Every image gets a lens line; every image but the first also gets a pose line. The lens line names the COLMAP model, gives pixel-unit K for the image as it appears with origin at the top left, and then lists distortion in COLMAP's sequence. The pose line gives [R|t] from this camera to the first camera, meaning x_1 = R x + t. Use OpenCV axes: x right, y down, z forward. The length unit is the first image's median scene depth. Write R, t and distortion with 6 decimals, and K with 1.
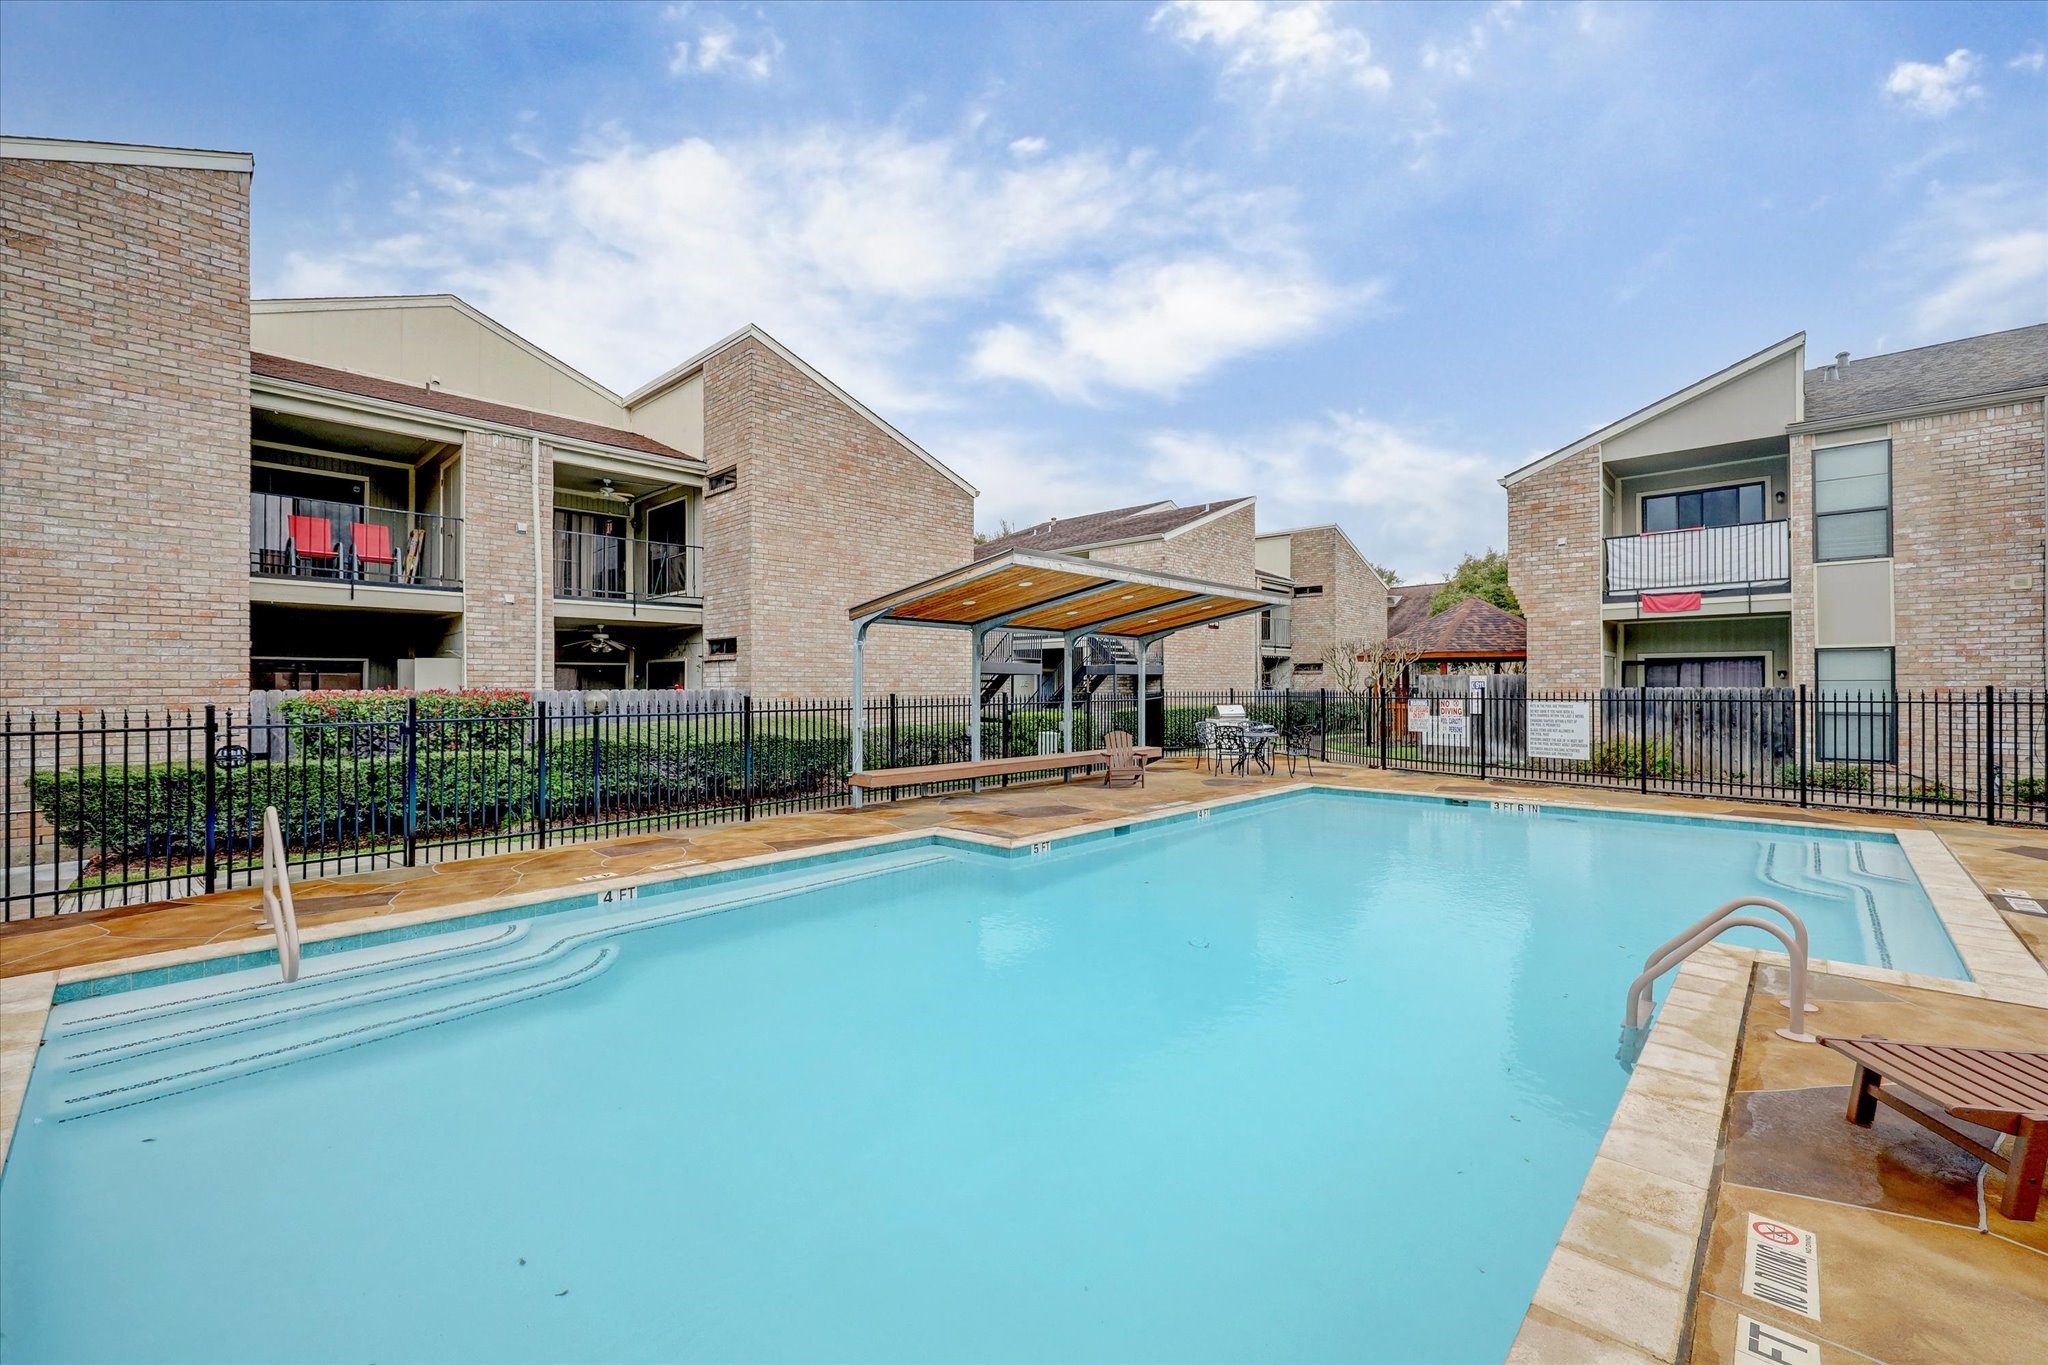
lens RADIAL K [[812.3, 0, 1036.2], [0, 812.3, 687.7], [0, 0, 1]] dist [-0.000308, -0.000089]
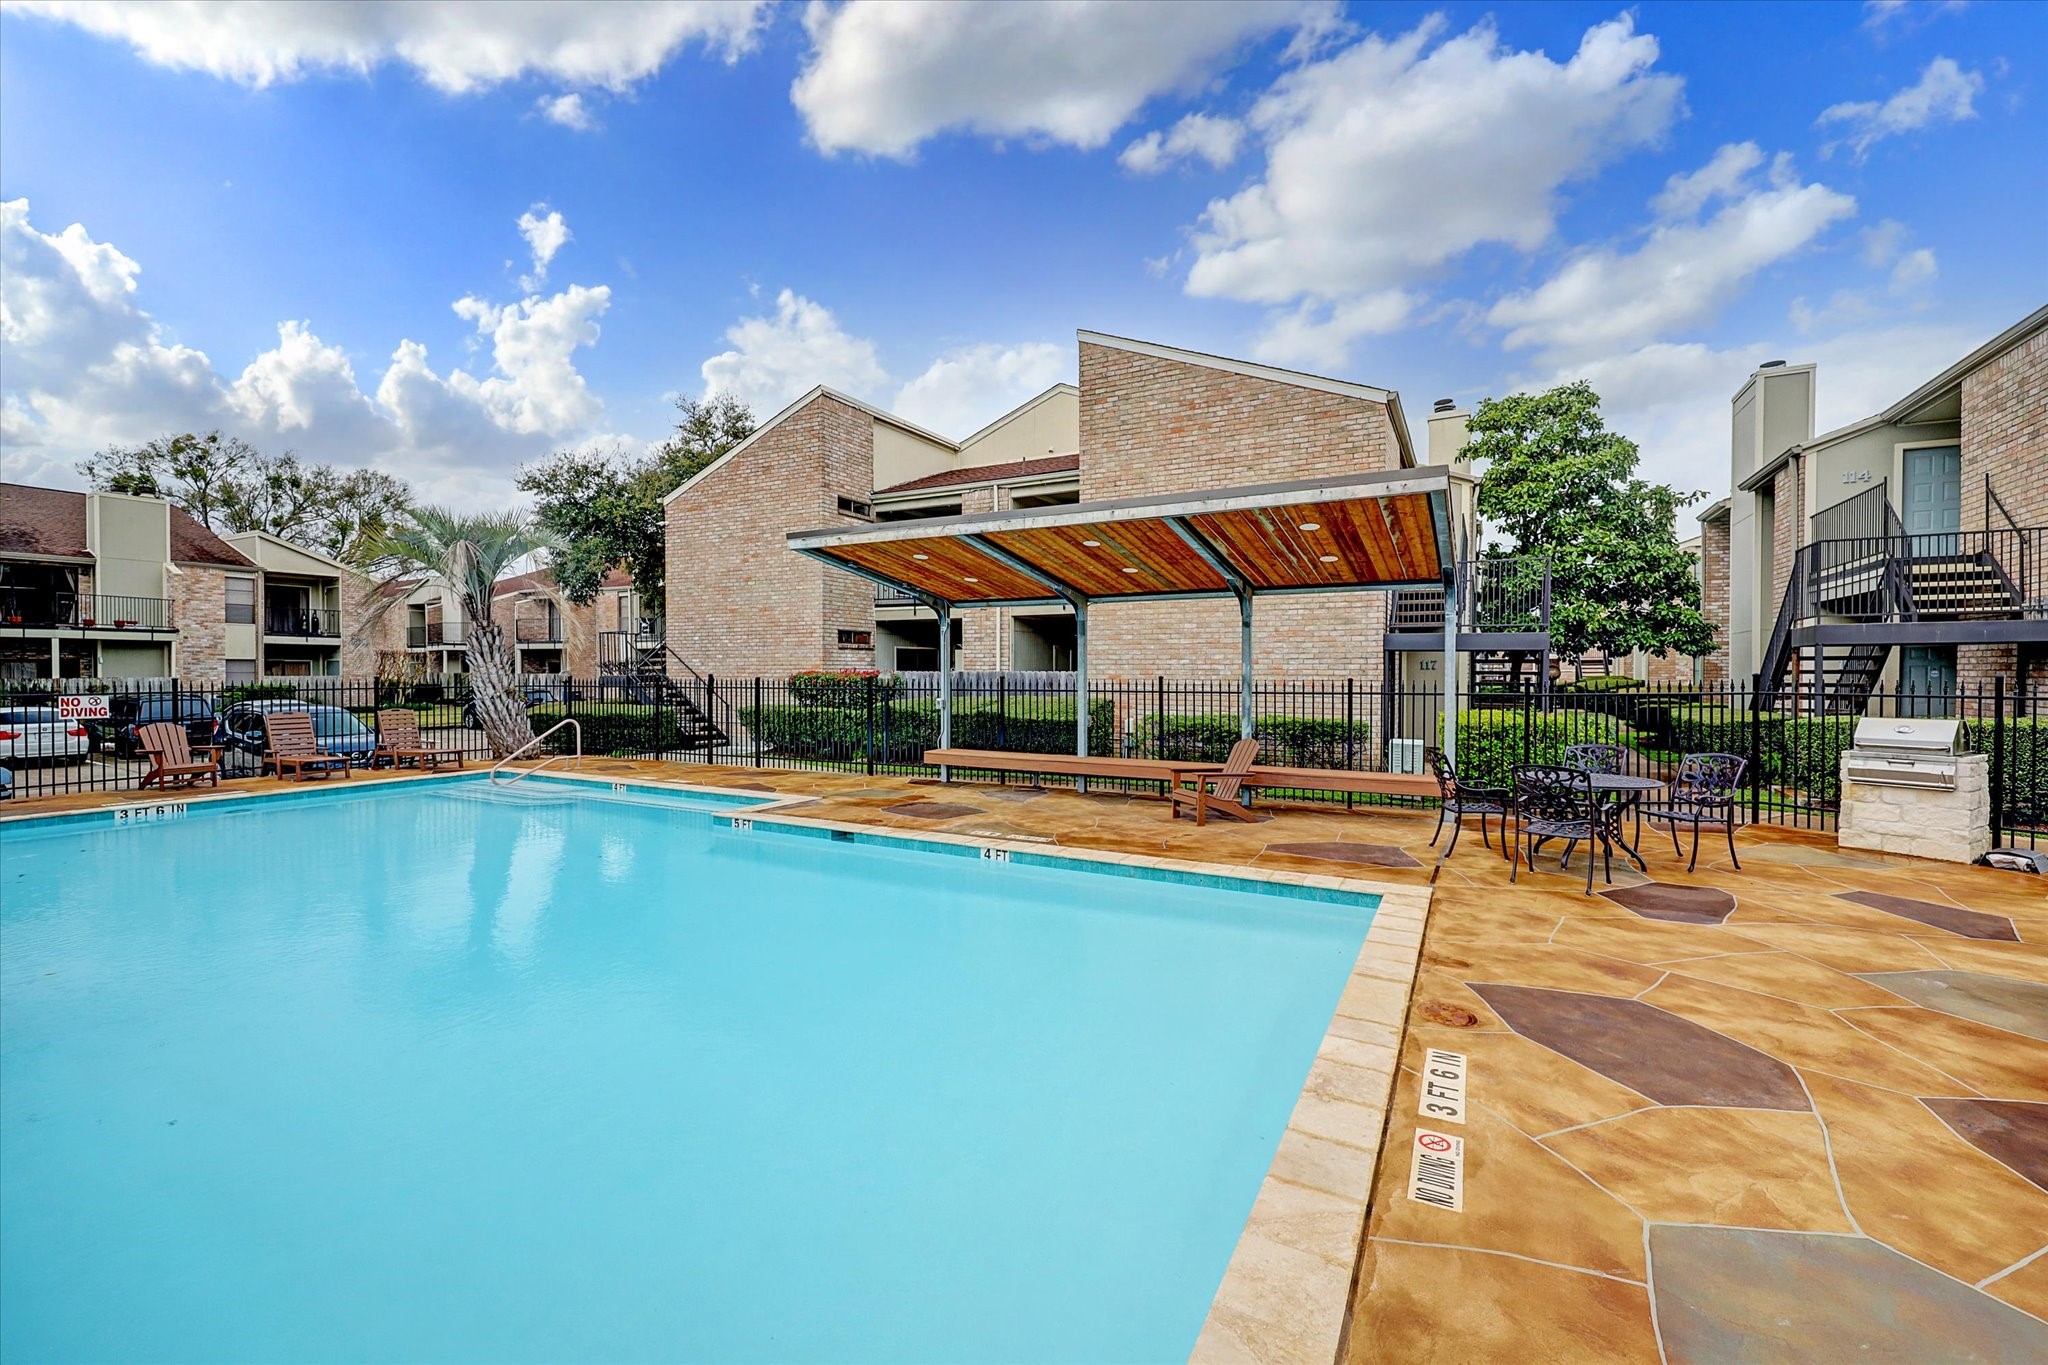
lens RADIAL K [[812.3, 0, 1036.2], [0, 812.3, 687.7], [0, 0, 1]] dist [-0.000308, -0.000089]
pose [[0.273846, 0.024815, -0.961453, 0.740347], [-0.001565, 0.999677, 0.025356, -0.004170], [0.961772, -0.005439, 0.273796, 0.716196]]
